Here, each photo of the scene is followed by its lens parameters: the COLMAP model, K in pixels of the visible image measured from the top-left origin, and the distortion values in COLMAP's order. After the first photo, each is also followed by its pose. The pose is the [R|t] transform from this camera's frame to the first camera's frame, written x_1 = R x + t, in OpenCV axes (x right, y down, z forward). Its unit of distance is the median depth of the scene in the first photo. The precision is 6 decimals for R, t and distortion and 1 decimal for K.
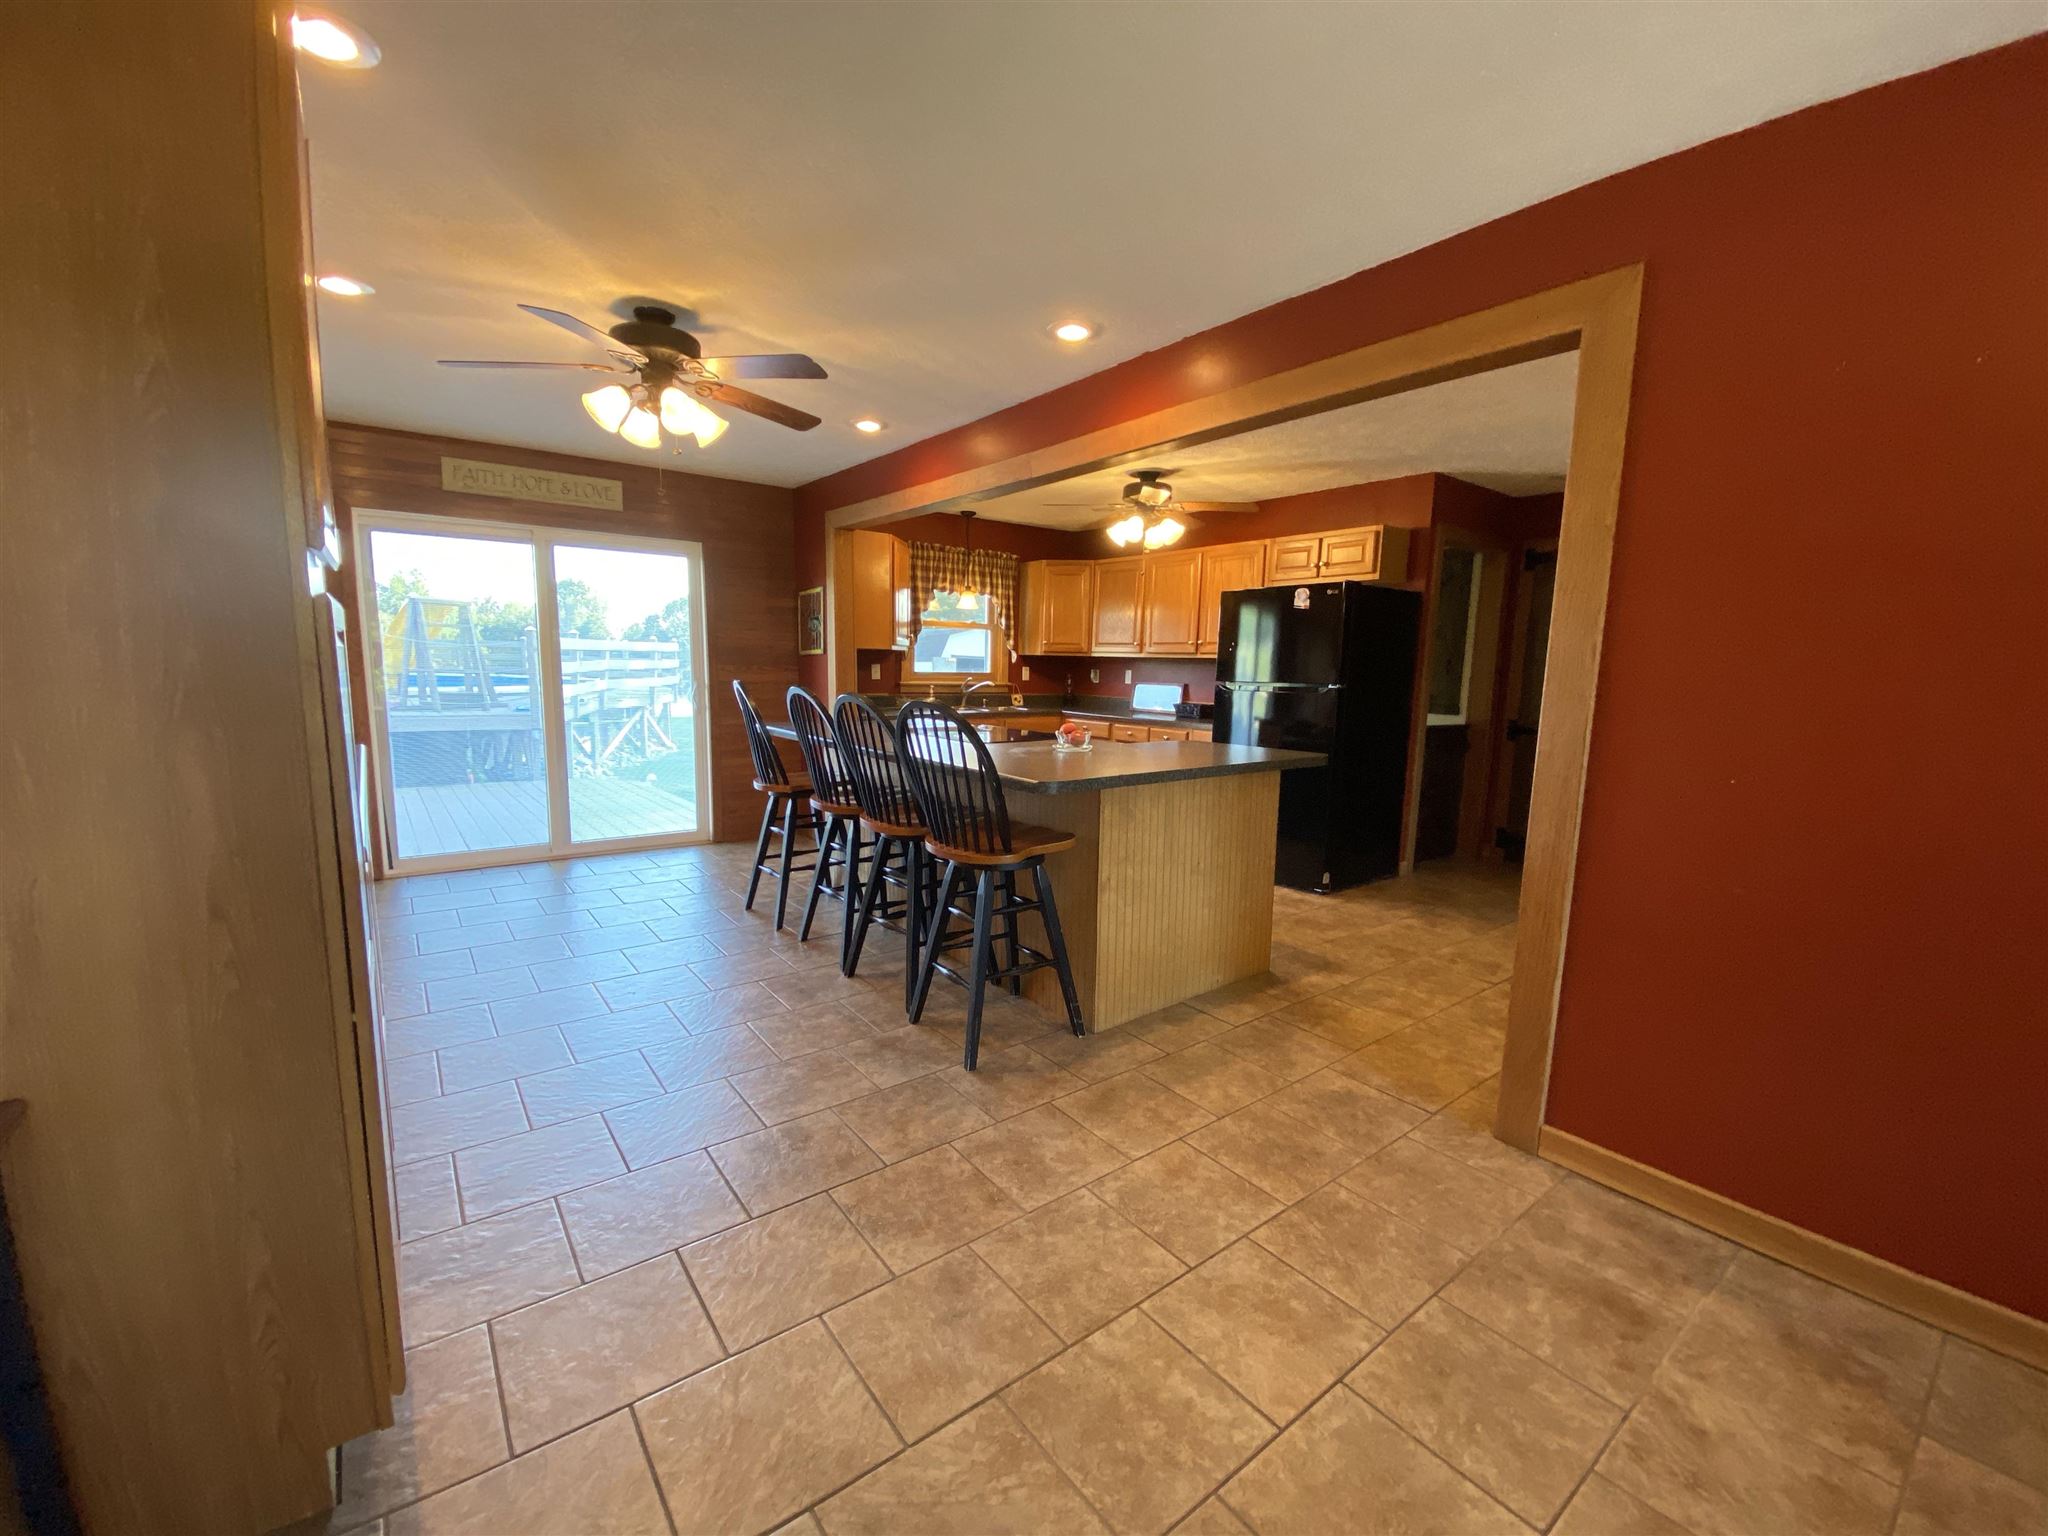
lens RADIAL K [[826.9, 0, 1021.7], [0, 826.9, 781.1], [0, 0, 1]] dist [0.050098, -0.039866]
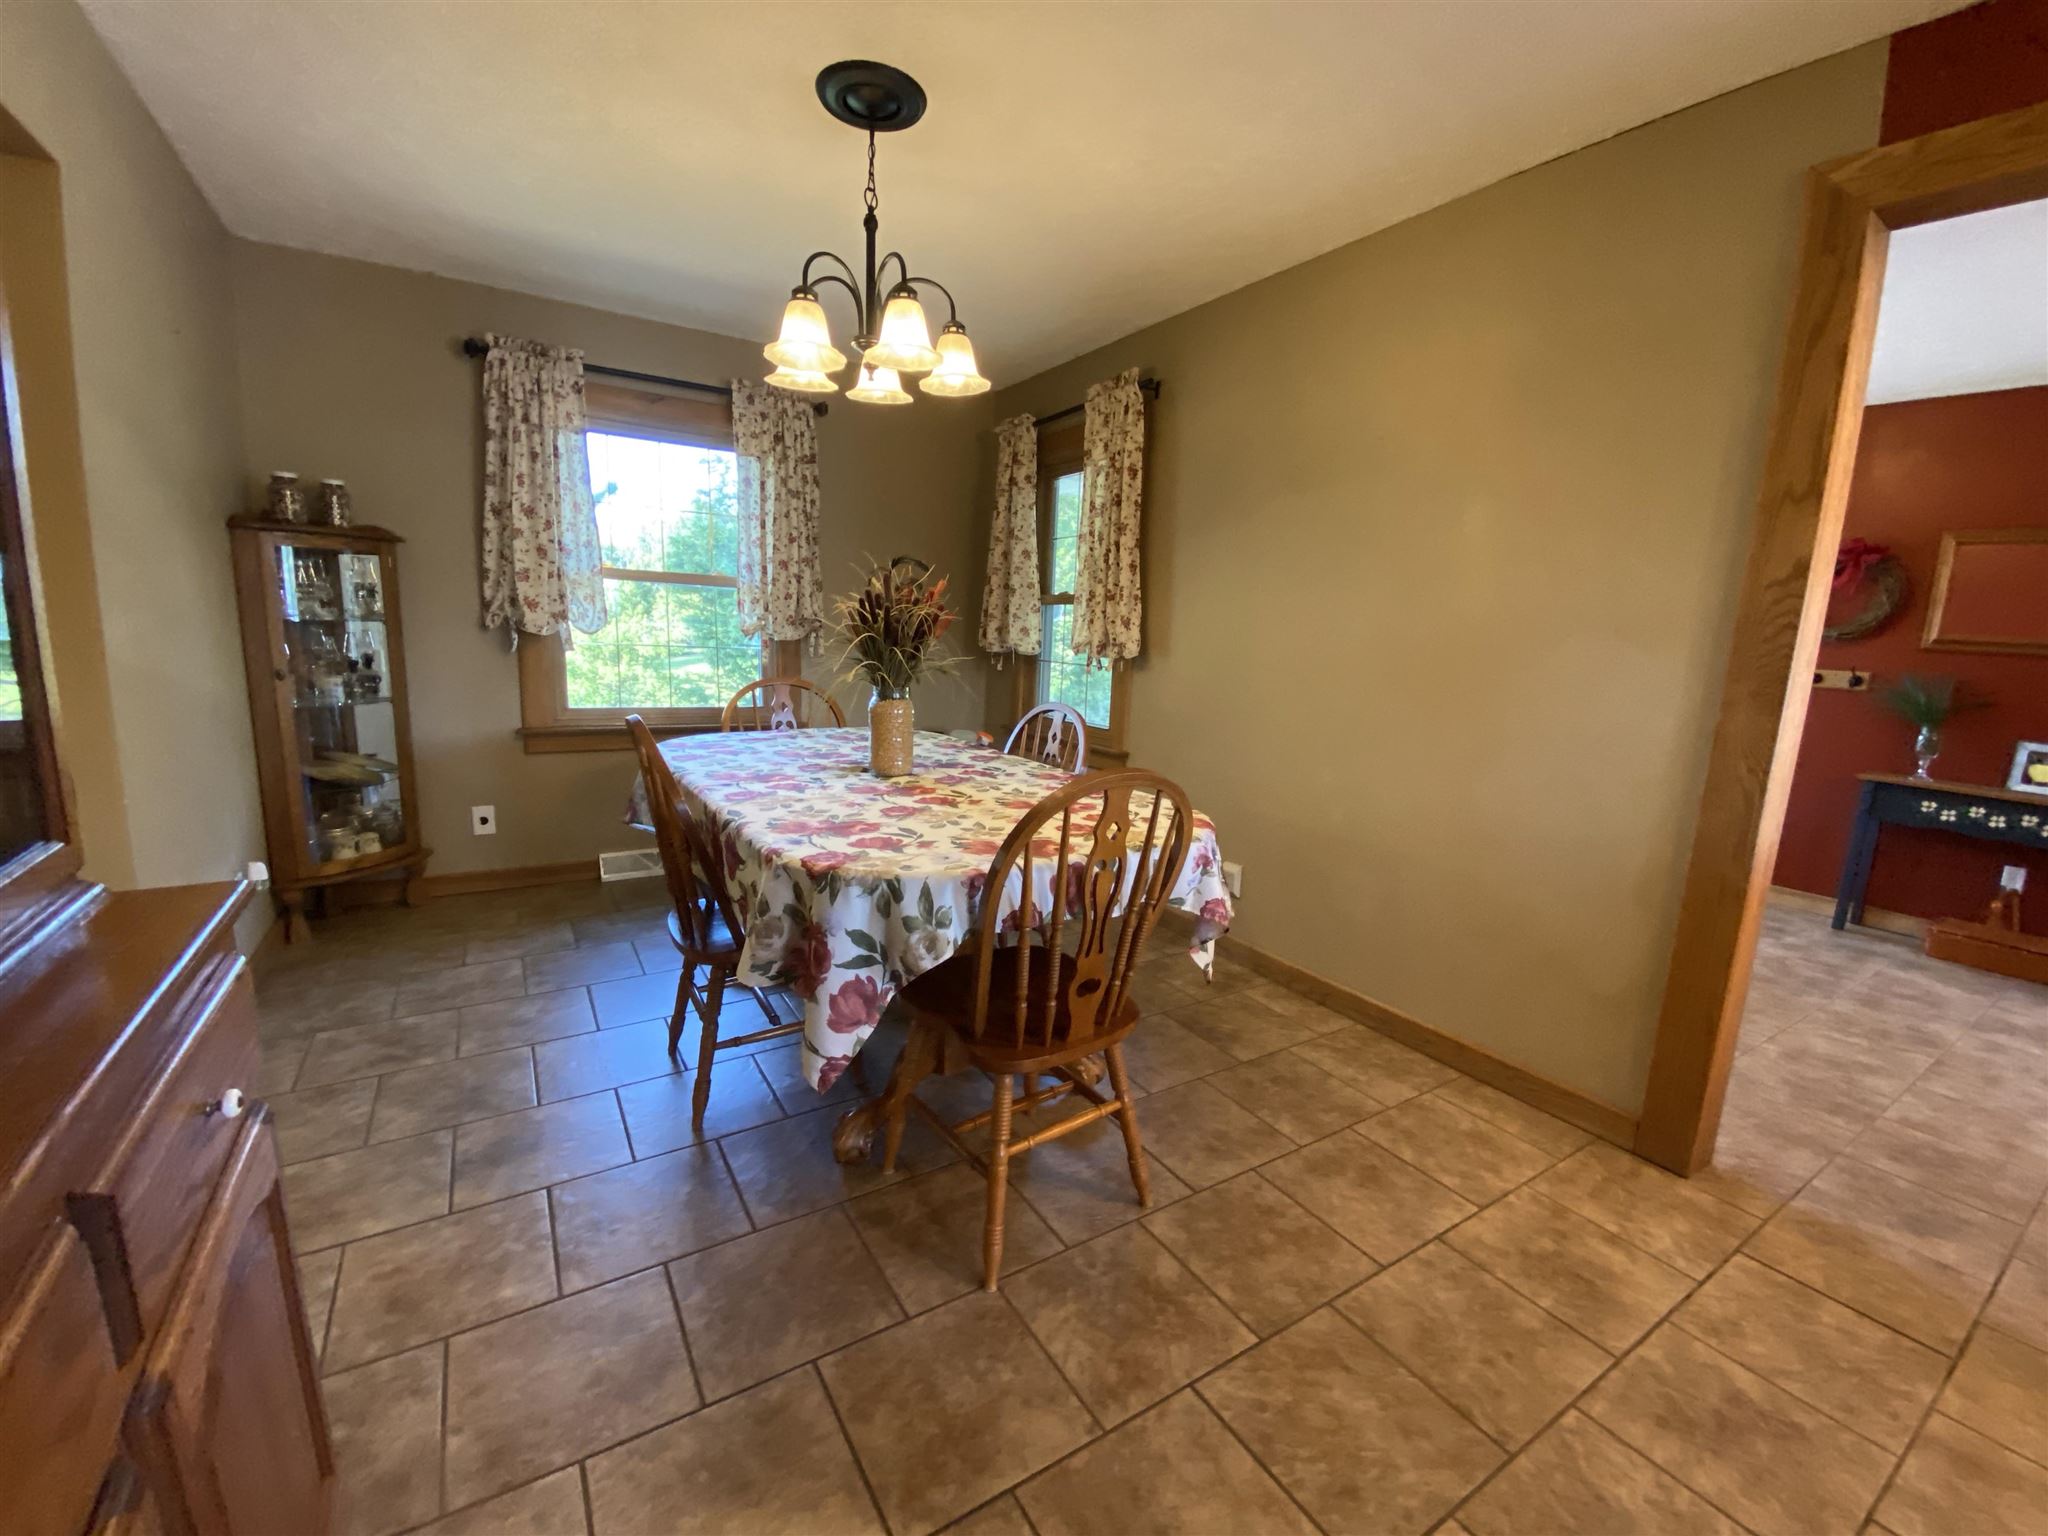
lens RADIAL K [[832.7, 0, 1021.9], [0, 832.7, 780.6], [0, 0, 1]] dist [0.020722, -0.020448]
pose [[-0.993143, -0.084414, 0.080878, 0.522514], [-0.054543, 0.946486, 0.318102, -0.083014], [-0.103402, 0.311509, -0.944600, 0.746595]]
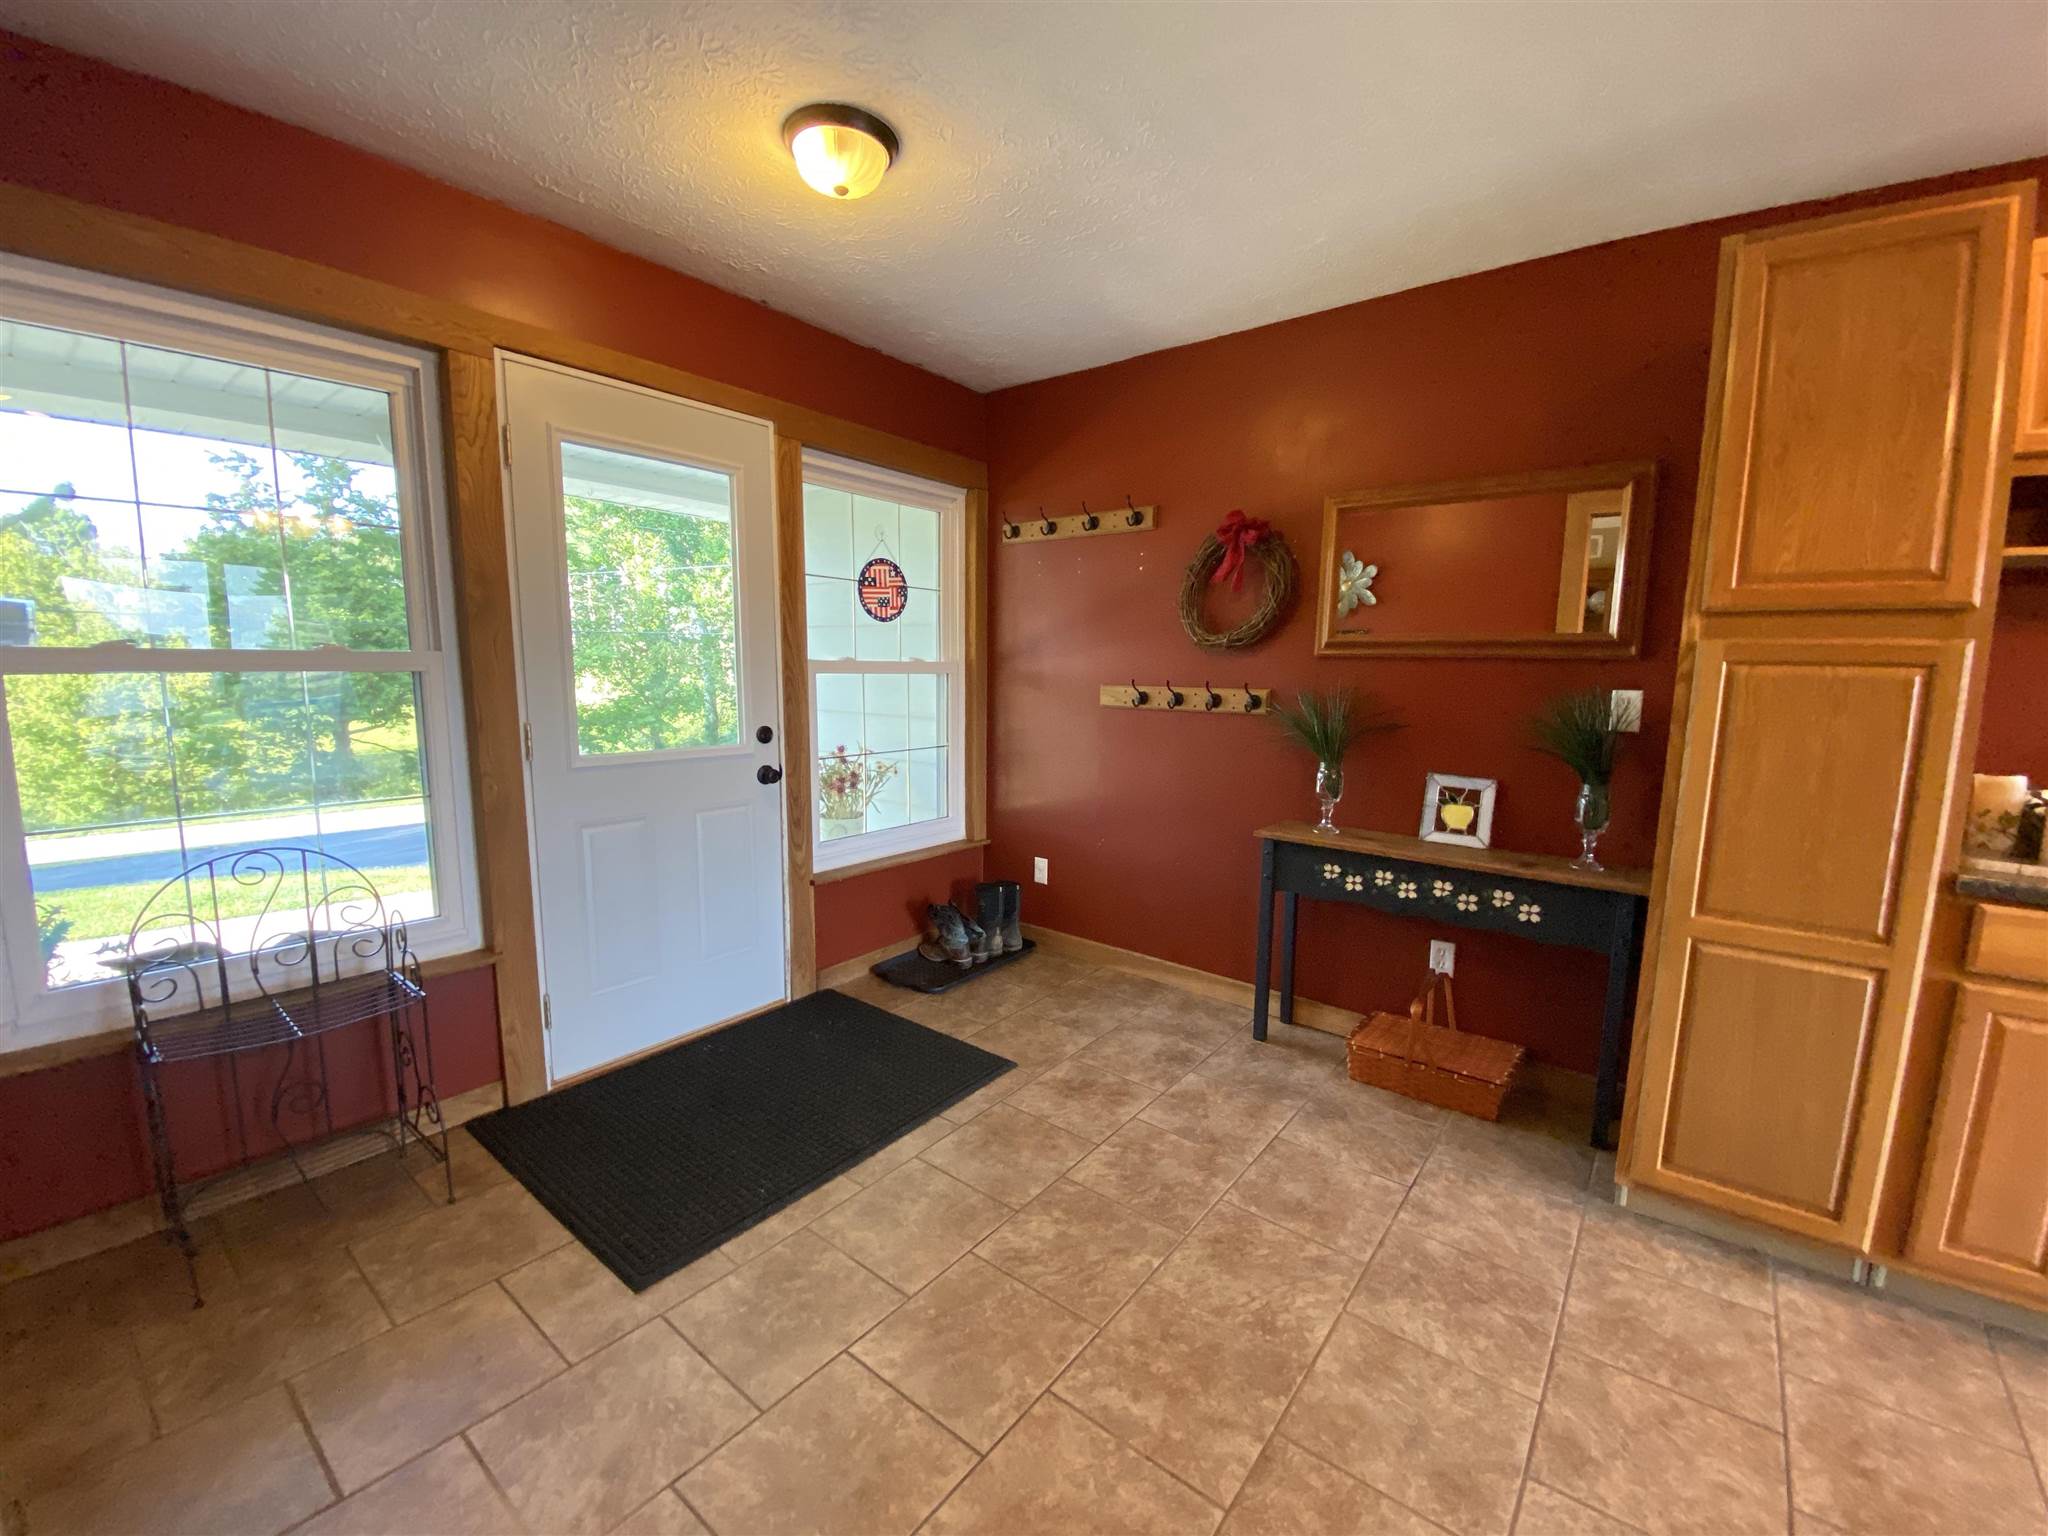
lens RADIAL K [[832.7, 0, 1021.9], [0, 832.7, 780.6], [0, 0, 1]] dist [0.020722, -0.020448]
pose [[-0.969417, -0.004164, -0.245383, 0.154718], [-0.072270, 0.960365, 0.269215, -0.061108], [0.234536, 0.278716, -0.931295, 0.451655]]
